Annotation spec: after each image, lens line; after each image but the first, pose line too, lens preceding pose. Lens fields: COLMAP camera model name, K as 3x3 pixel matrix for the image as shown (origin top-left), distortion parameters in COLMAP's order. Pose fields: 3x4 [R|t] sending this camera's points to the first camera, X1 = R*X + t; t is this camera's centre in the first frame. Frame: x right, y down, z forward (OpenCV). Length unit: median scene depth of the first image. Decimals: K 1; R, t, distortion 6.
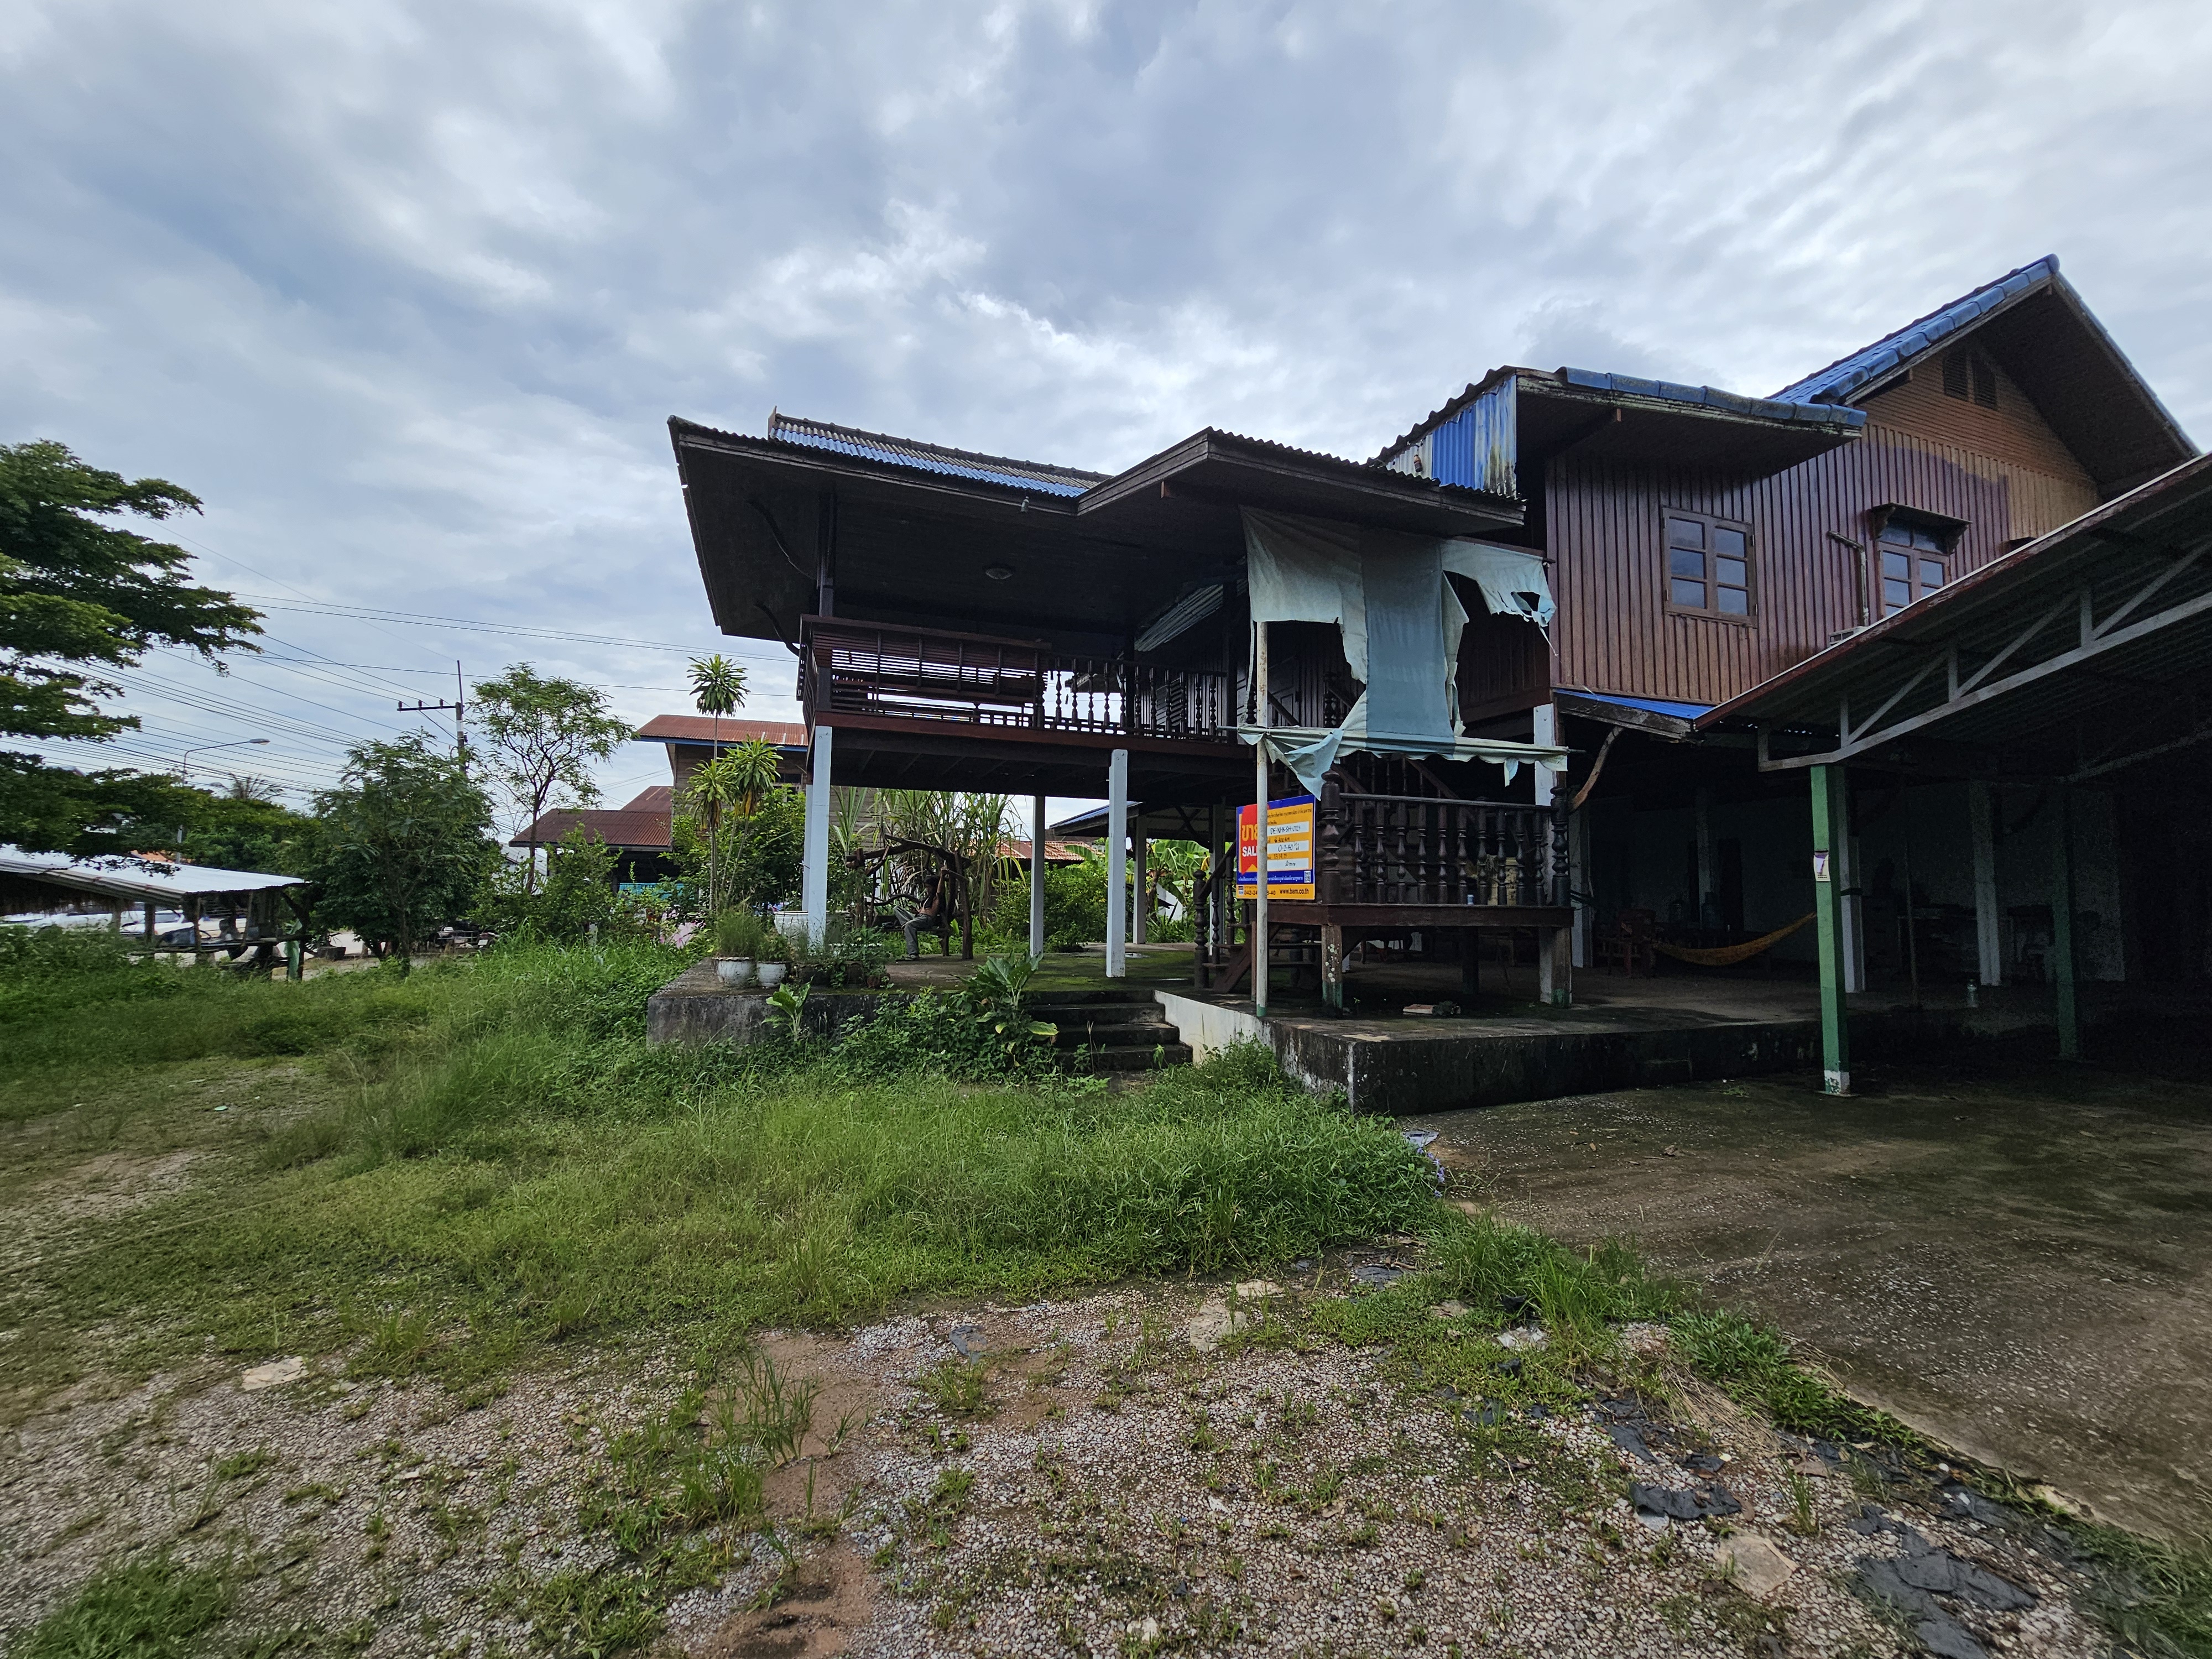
lens RADIAL K [[892.9, 0, 1106.0], [0, 892.9, 829.5], [0, 0, 1]] dist [0.001702, 0.000139]
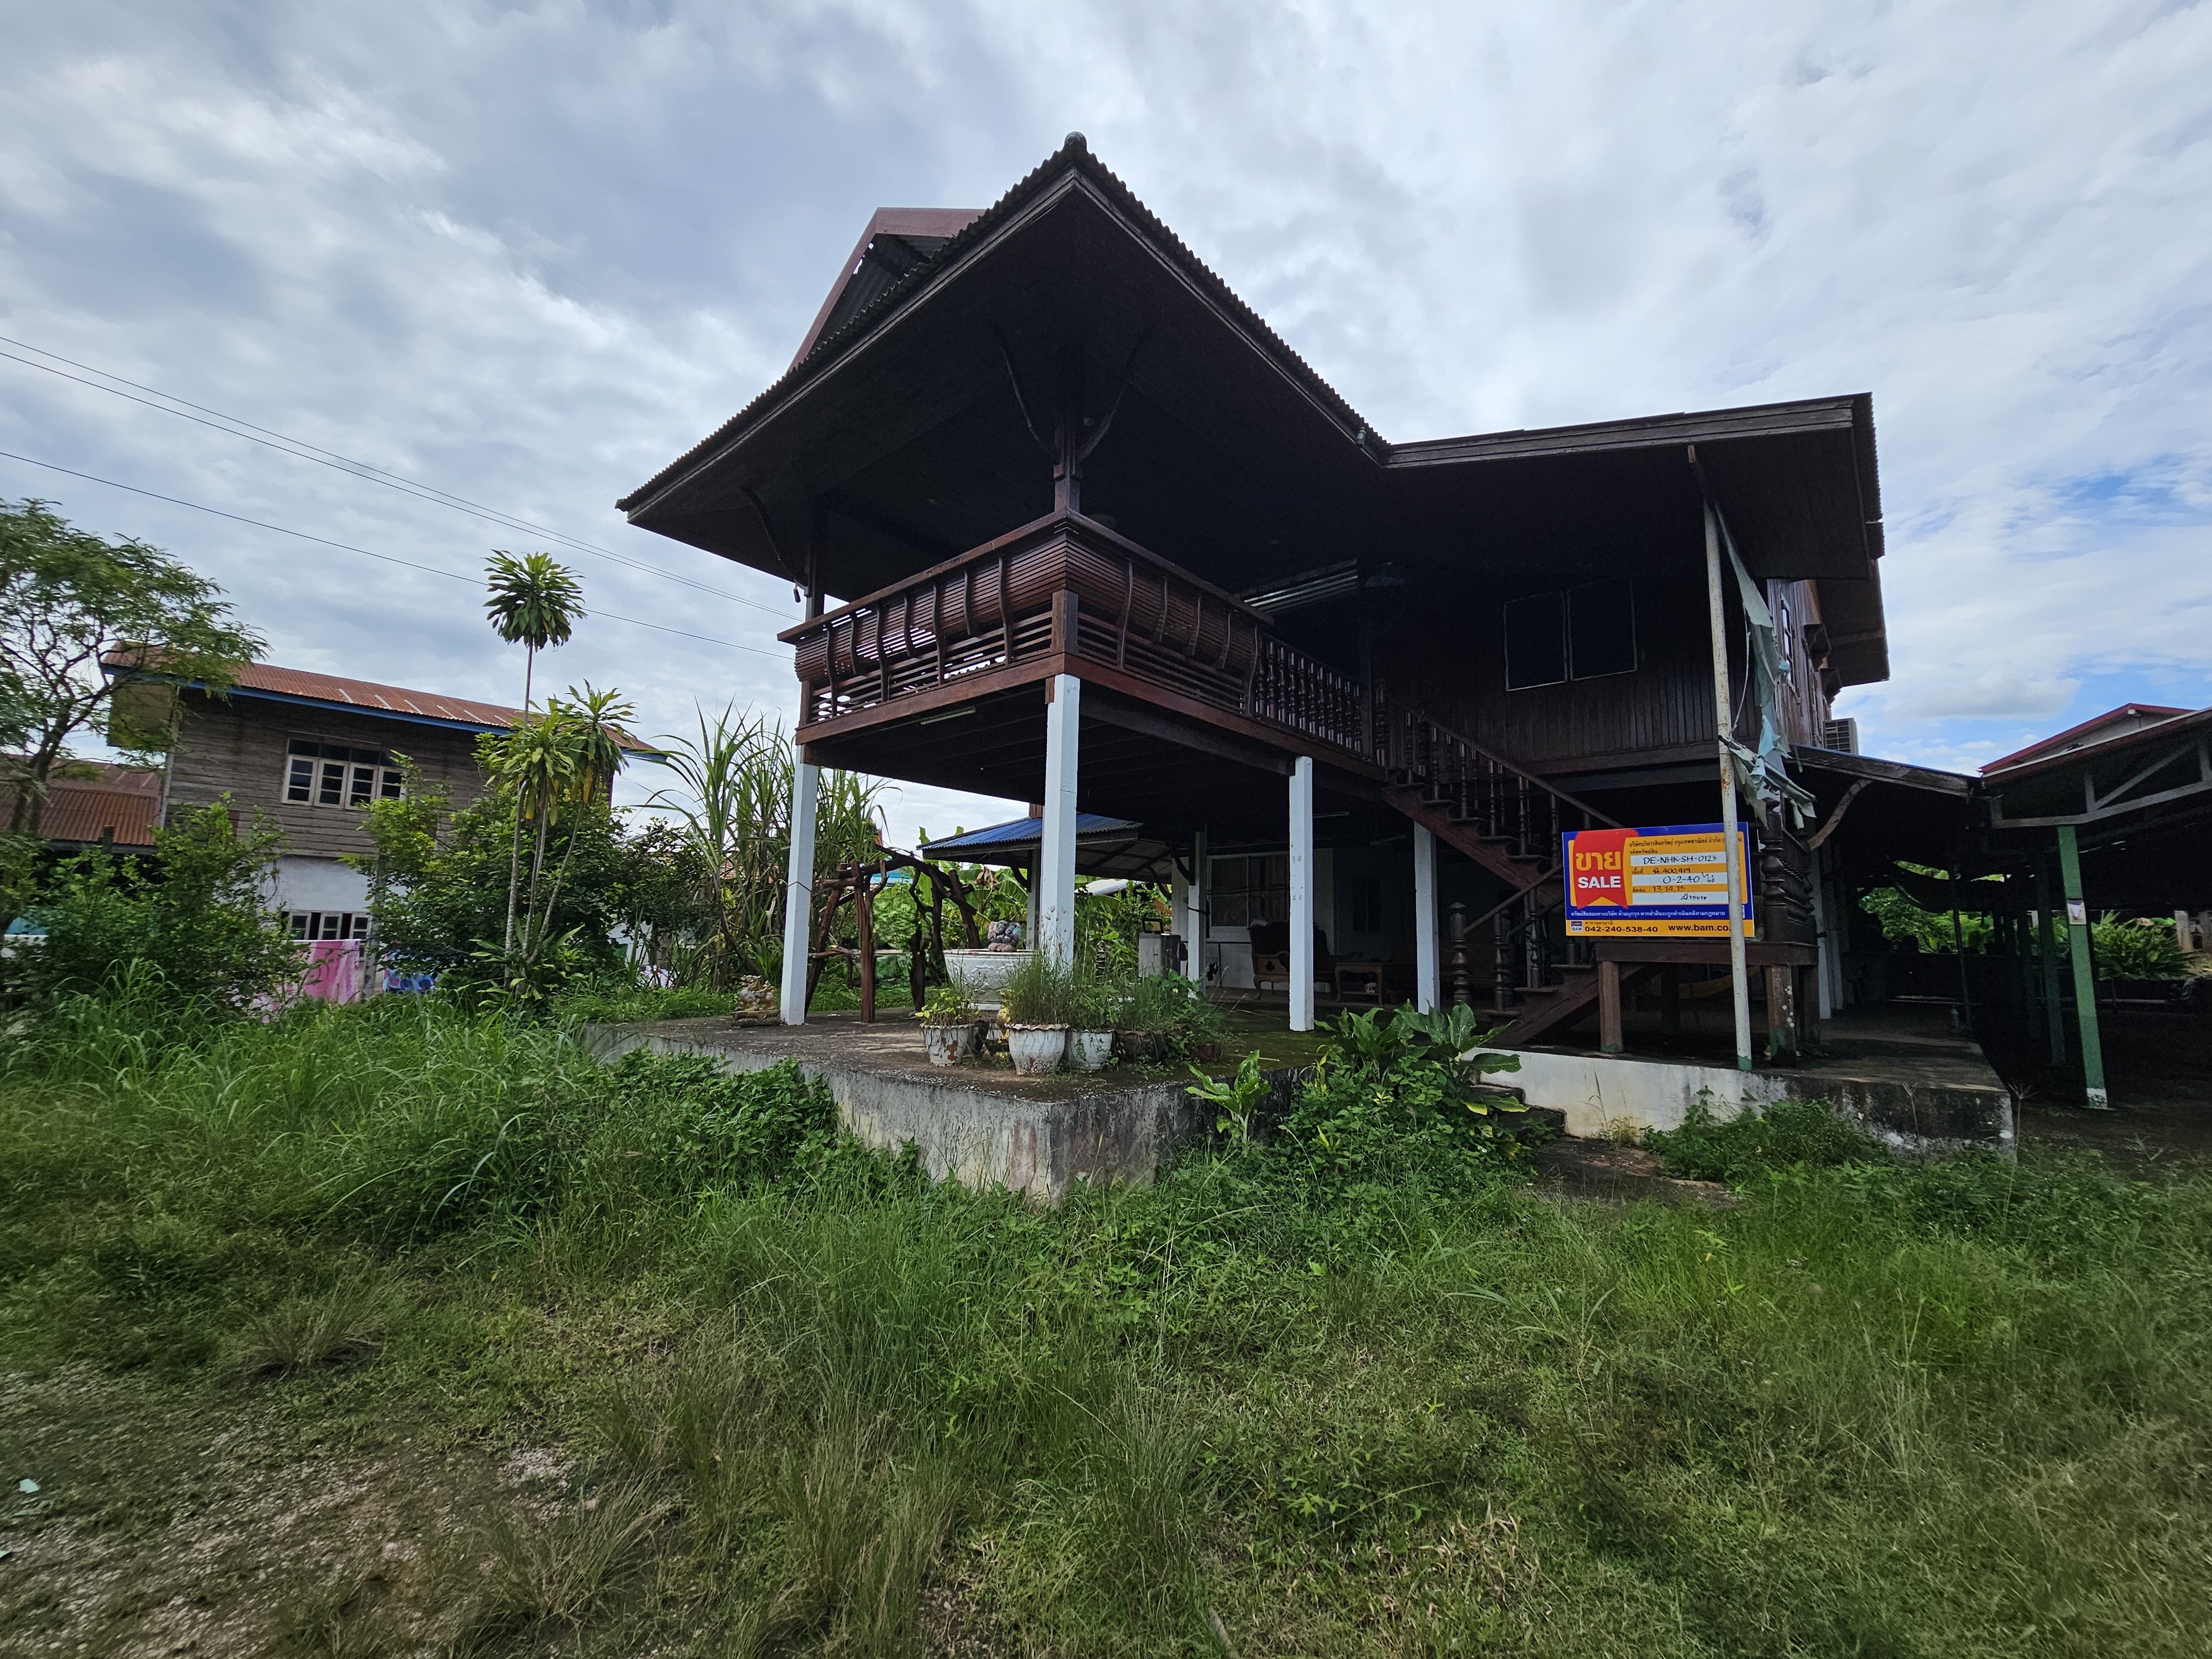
lens RADIAL K [[906.4, 0, 1106.0], [0, 906.4, 829.5], [0, 0, 1]] dist [-0.000558, -0.000012]
pose [[0.879077, 0.064057, 0.472356, -0.805766], [-0.043132, 0.997554, -0.055010, 0.049188], [-0.474724, 0.027984, 0.879690, 0.505356]]
